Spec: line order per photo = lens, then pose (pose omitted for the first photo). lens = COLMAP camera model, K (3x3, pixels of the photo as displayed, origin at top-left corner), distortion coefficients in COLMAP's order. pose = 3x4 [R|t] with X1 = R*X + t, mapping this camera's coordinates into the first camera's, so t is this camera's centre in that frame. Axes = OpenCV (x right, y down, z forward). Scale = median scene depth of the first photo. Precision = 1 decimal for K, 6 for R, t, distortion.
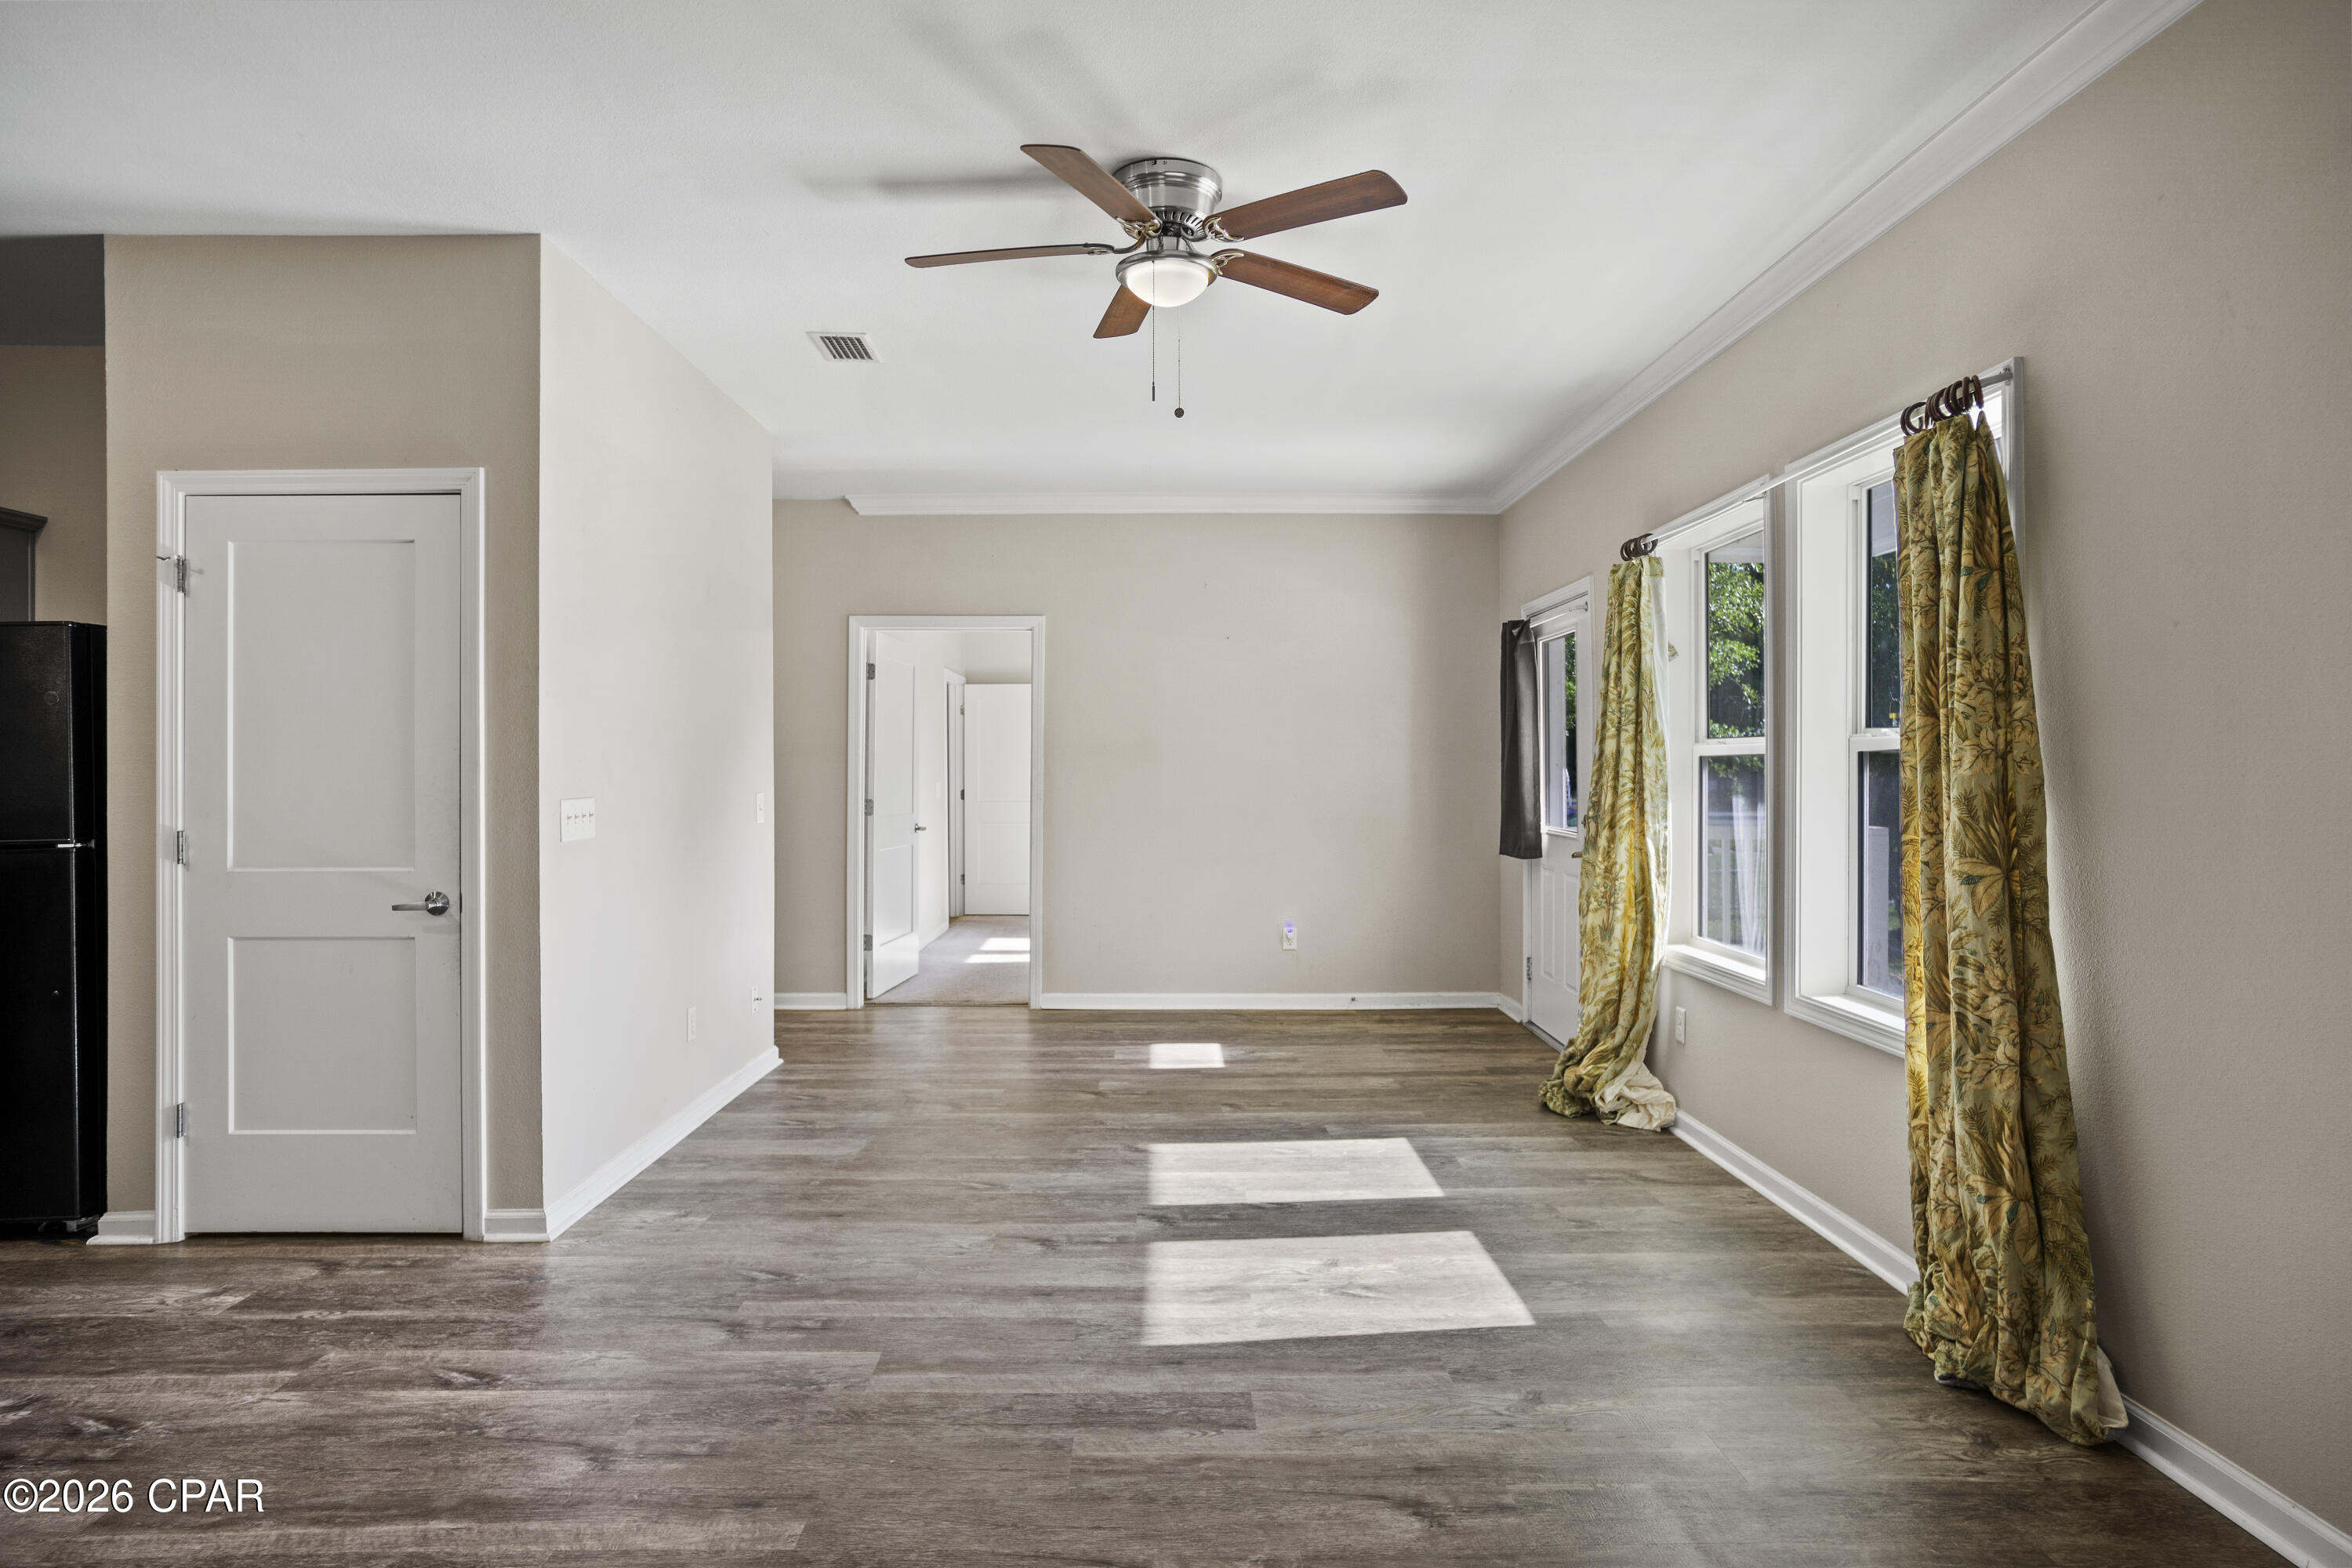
lens RADIAL K [[1270.6, 0, 1168.1], [0, 1270.6, 754.3], [0, 0, 1]] dist [-0.057074, 0.038332]
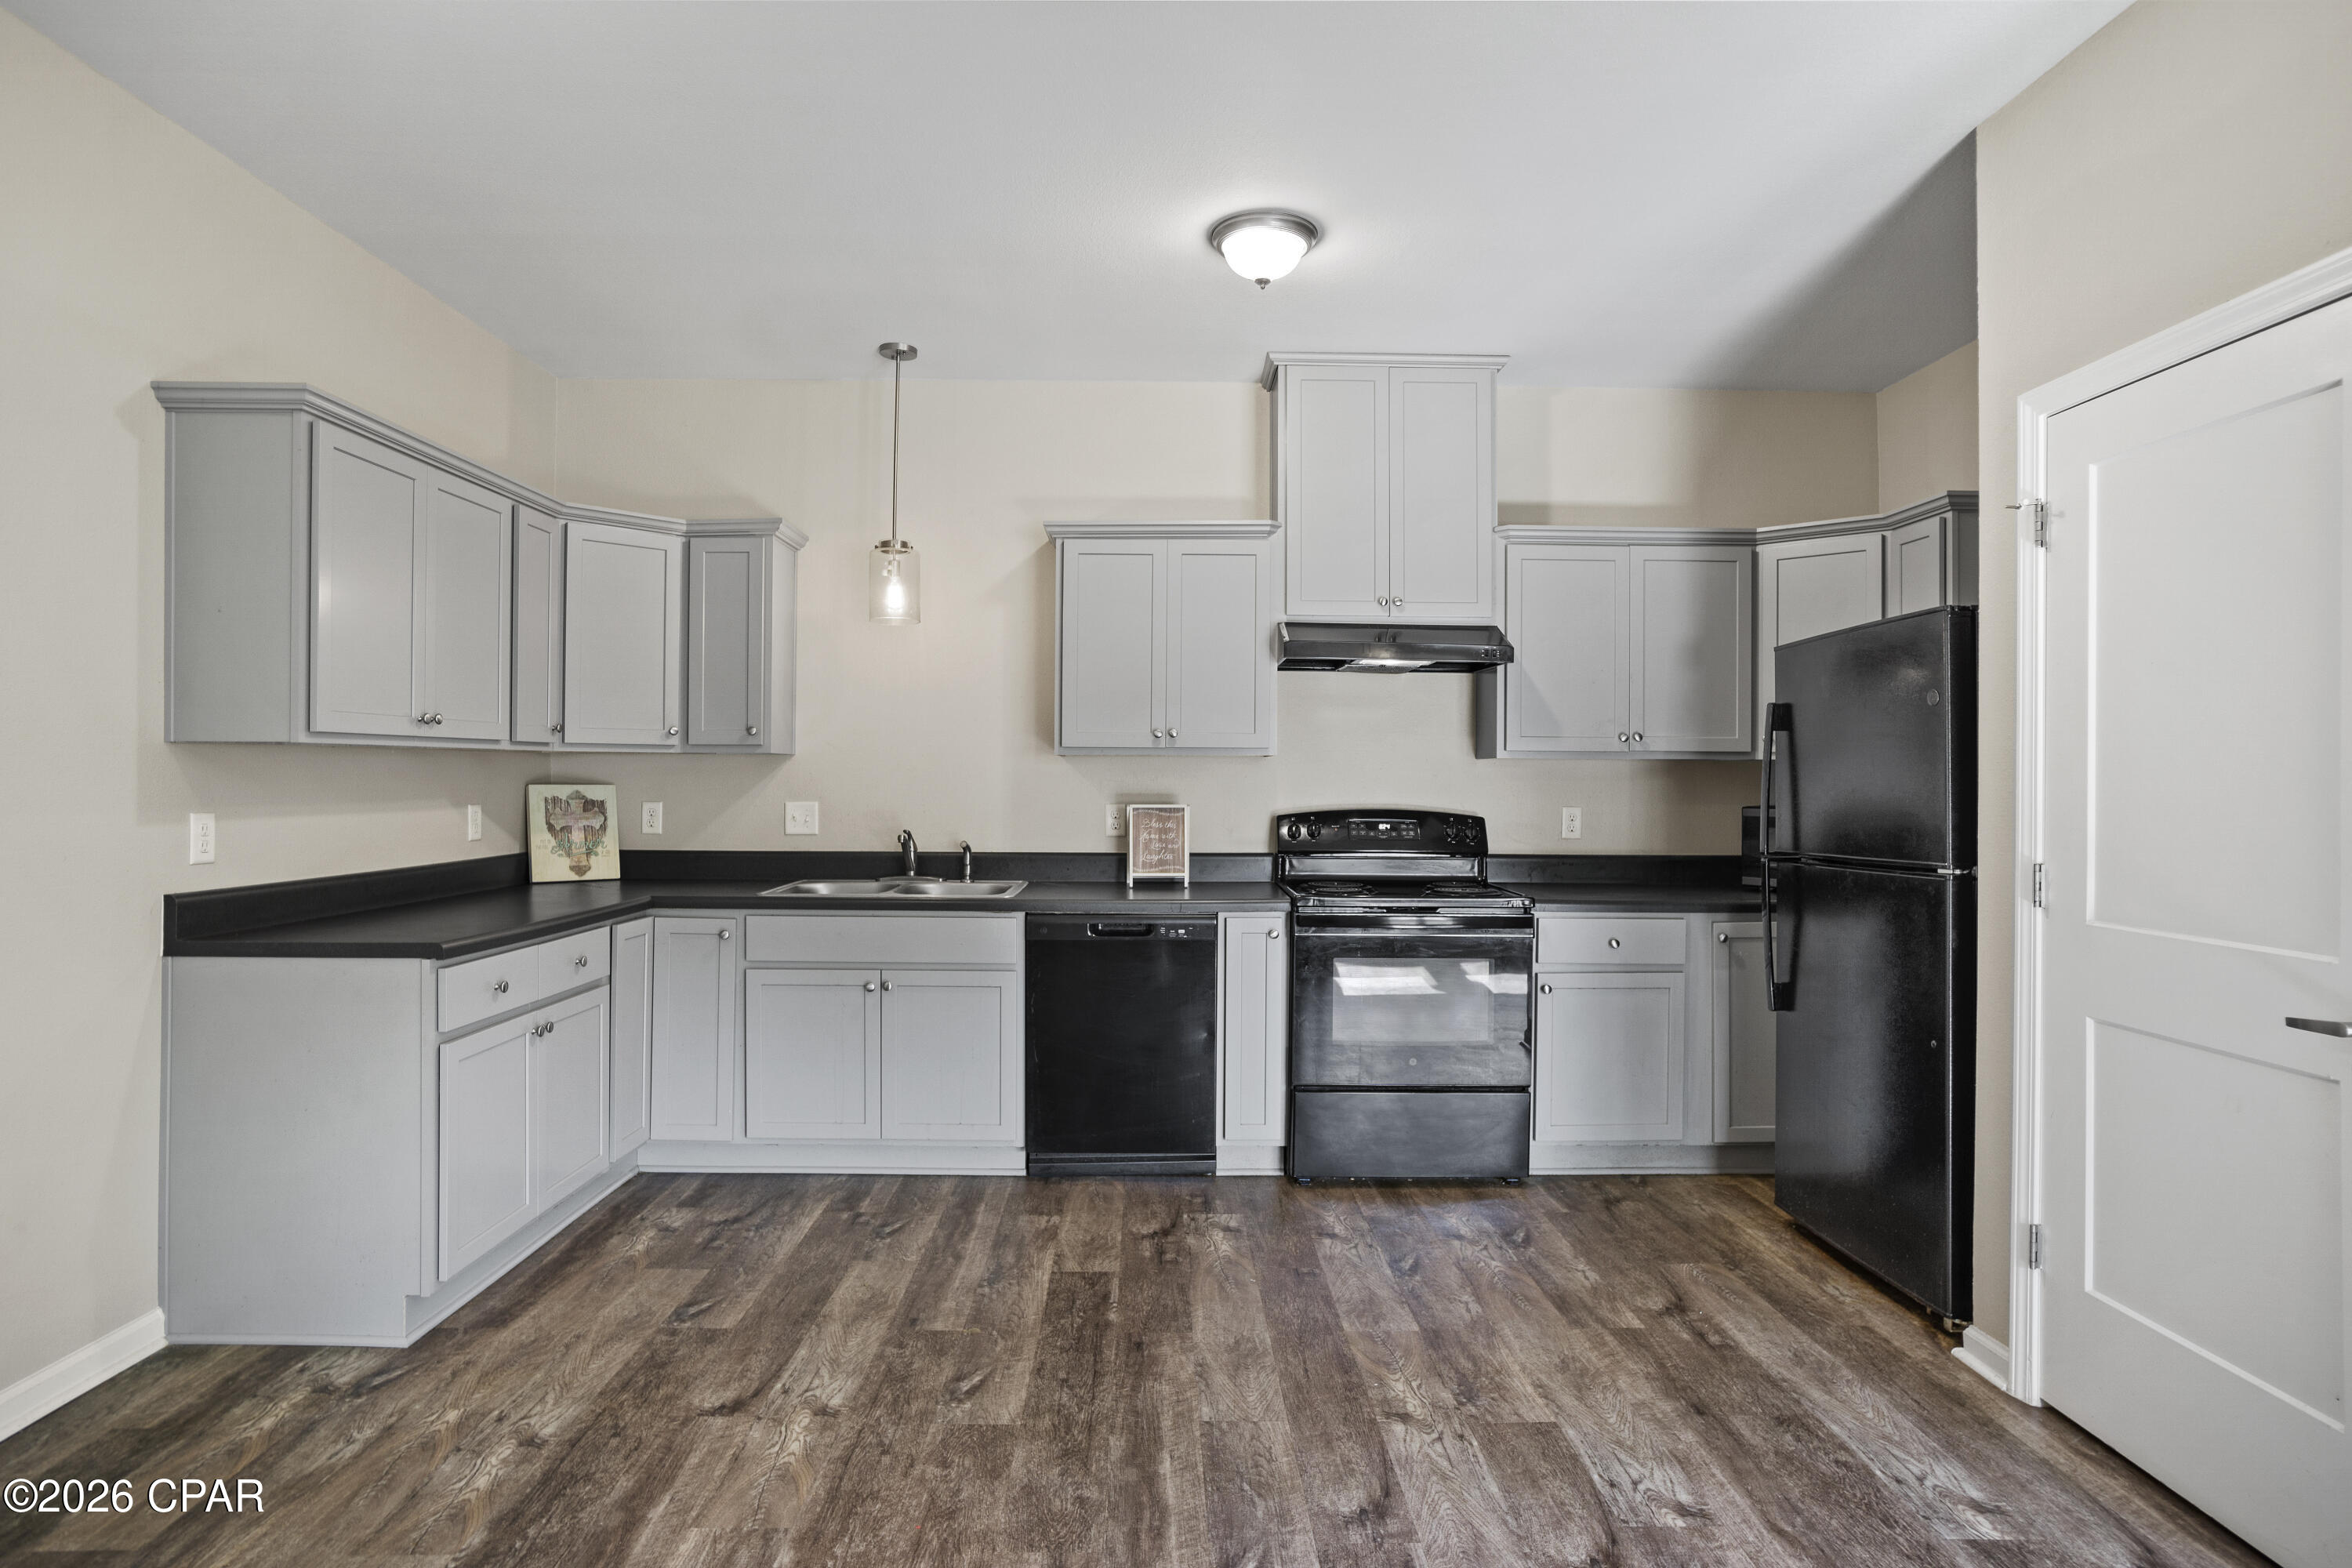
lens RADIAL K [[1270.6, 0, 1161.4], [0, 1270.6, 771.8], [0, 0, 1]] dist [-0.057074, 0.038332]
pose [[-0.002422, -0.002240, -0.999995, -0.036201], [0.006090, 0.999979, -0.002255, 0.004485], [0.999979, -0.006096, -0.002408, 0.472648]]
